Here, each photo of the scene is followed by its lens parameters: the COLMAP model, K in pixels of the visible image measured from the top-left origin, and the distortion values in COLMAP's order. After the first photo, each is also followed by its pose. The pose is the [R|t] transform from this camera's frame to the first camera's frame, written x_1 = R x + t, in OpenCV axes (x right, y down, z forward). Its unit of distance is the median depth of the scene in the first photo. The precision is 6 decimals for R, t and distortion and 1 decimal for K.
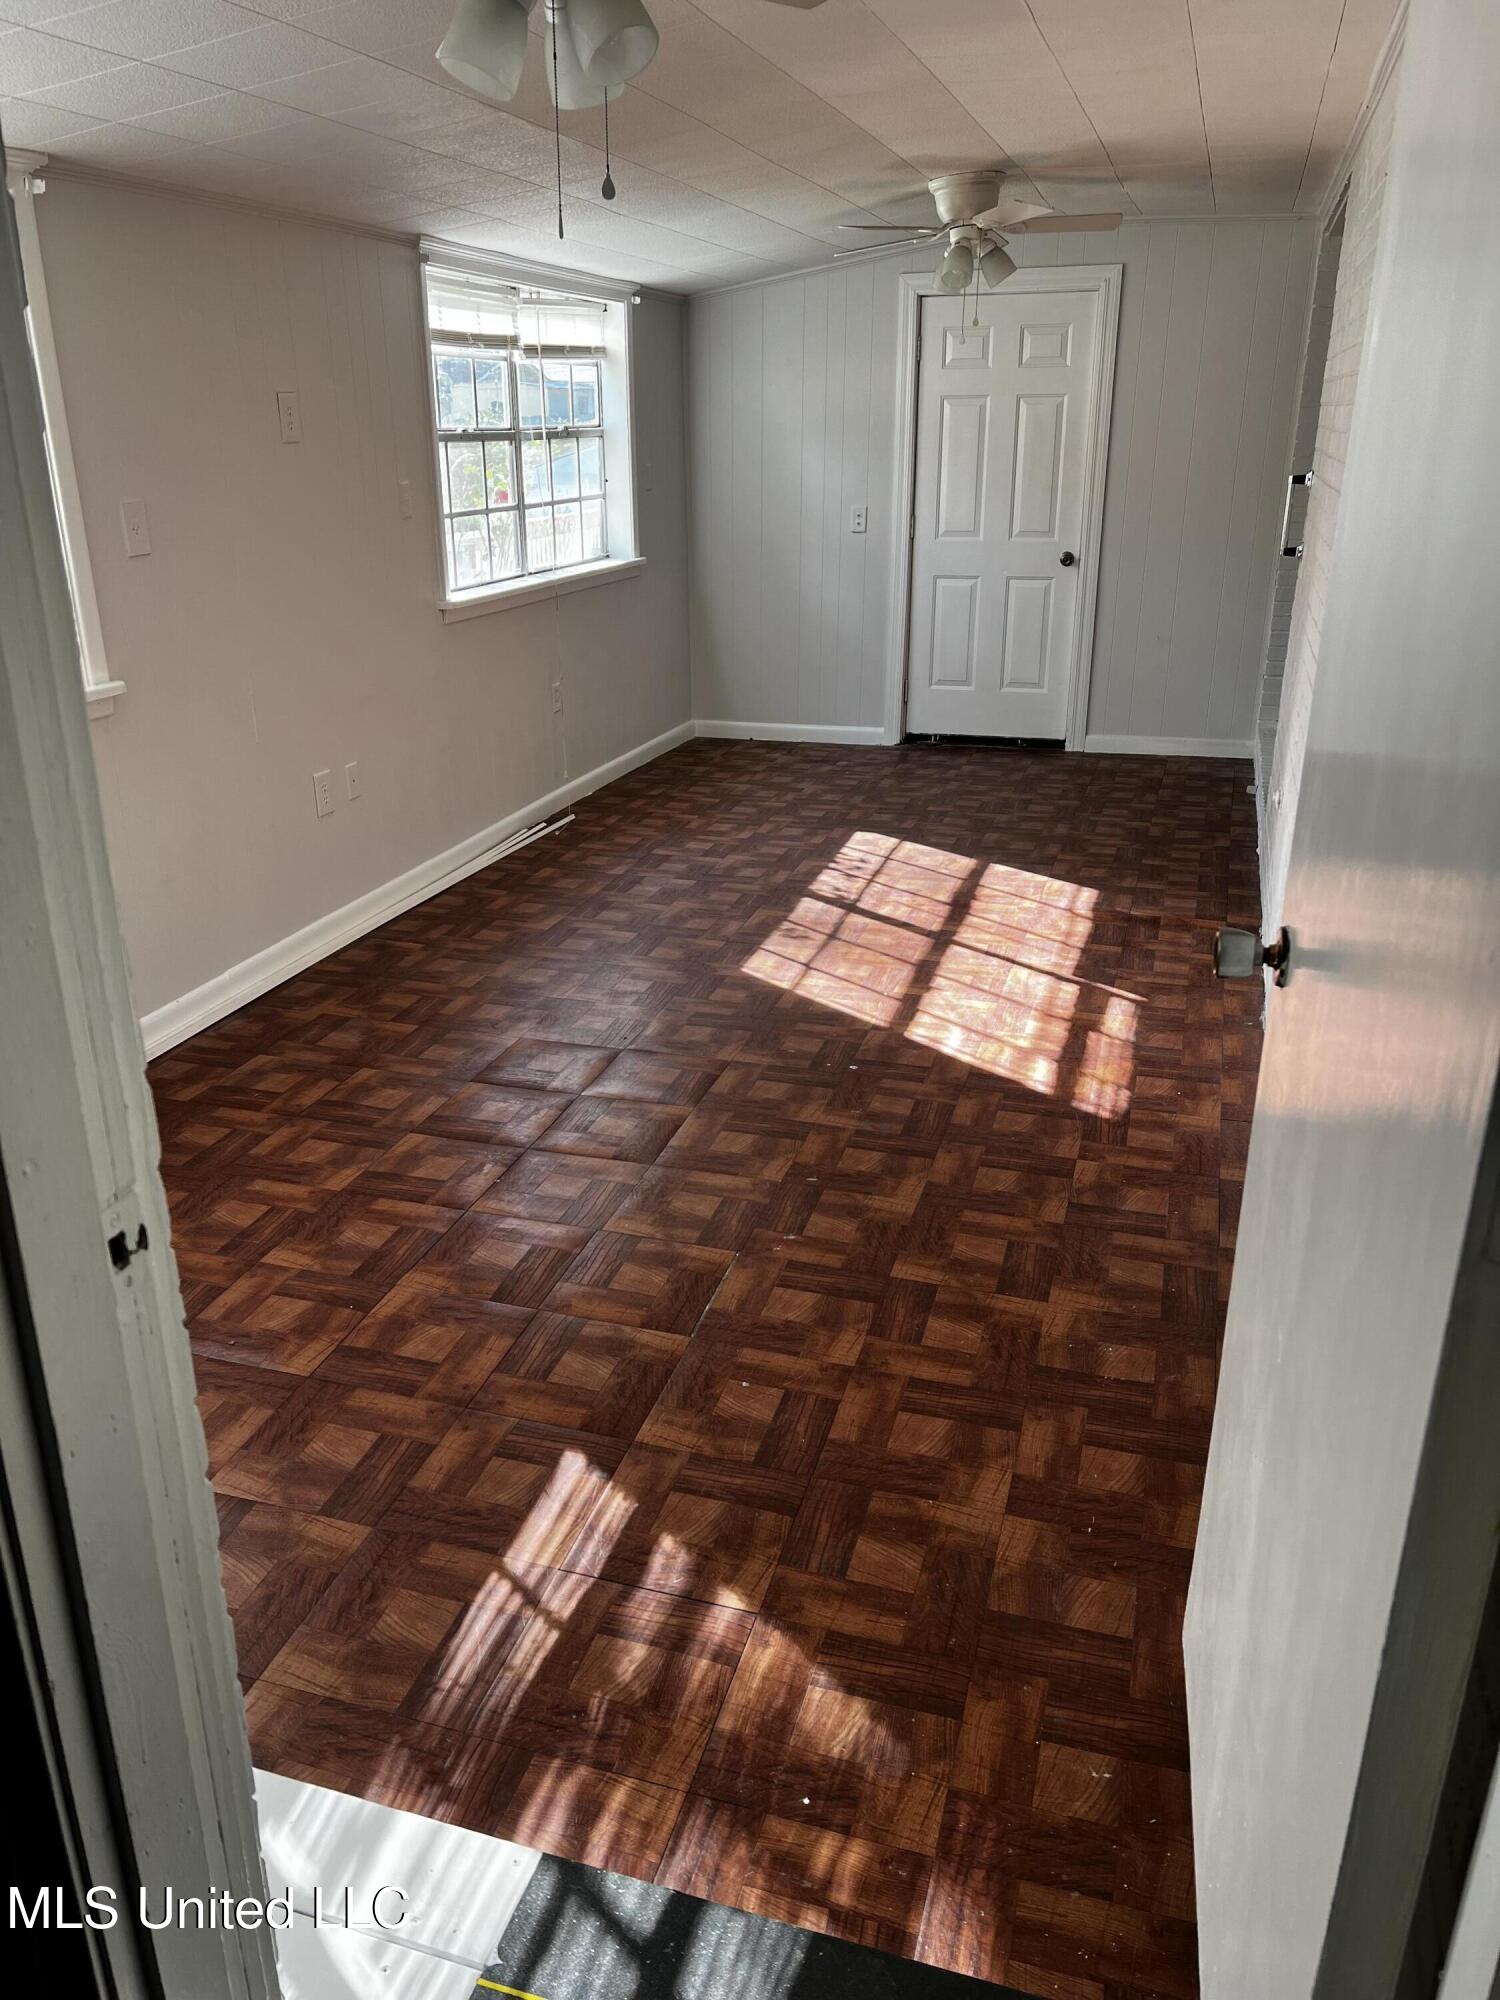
lens RADIAL K [[1495.3, 0, 753.1], [0, 1495.3, 998.6], [0, 0, 1]] dist [0.050017, -0.060536]
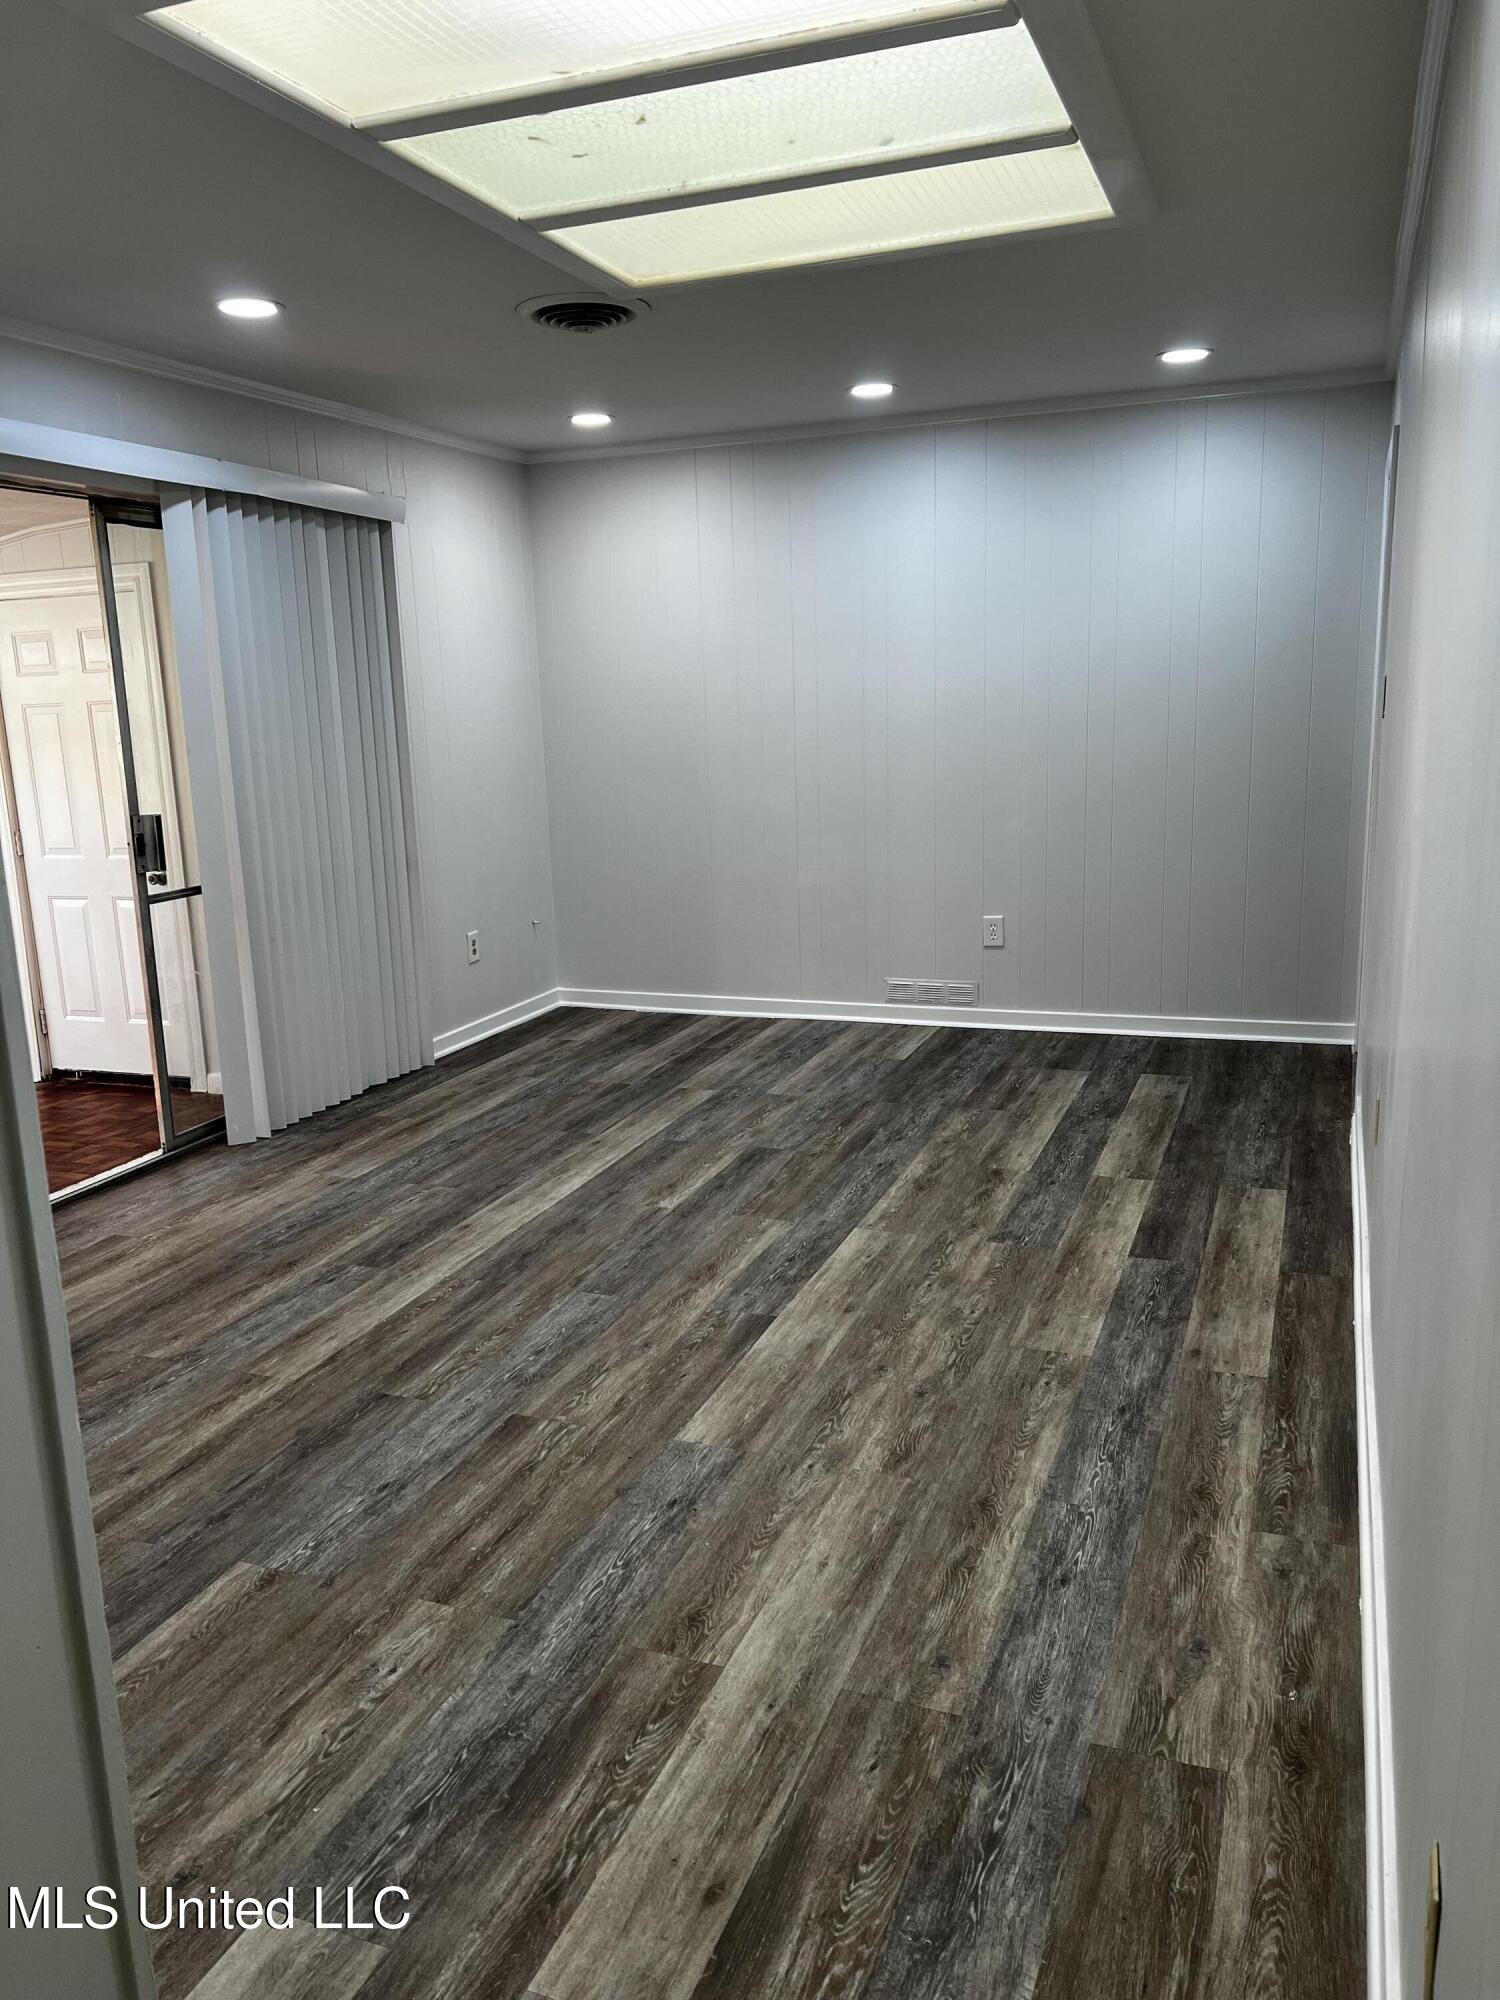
lens RADIAL K [[1495.3, 0, 746.9], [0, 1495.3, 1006.9], [0, 0, 1]] dist [0.050017, -0.060536]
pose [[0.996181, -0.017557, -0.085532, 0.599902], [0.004151, 0.987991, -0.154456, -0.078630], [0.087217, 0.153511, 0.984290, 0.174118]]
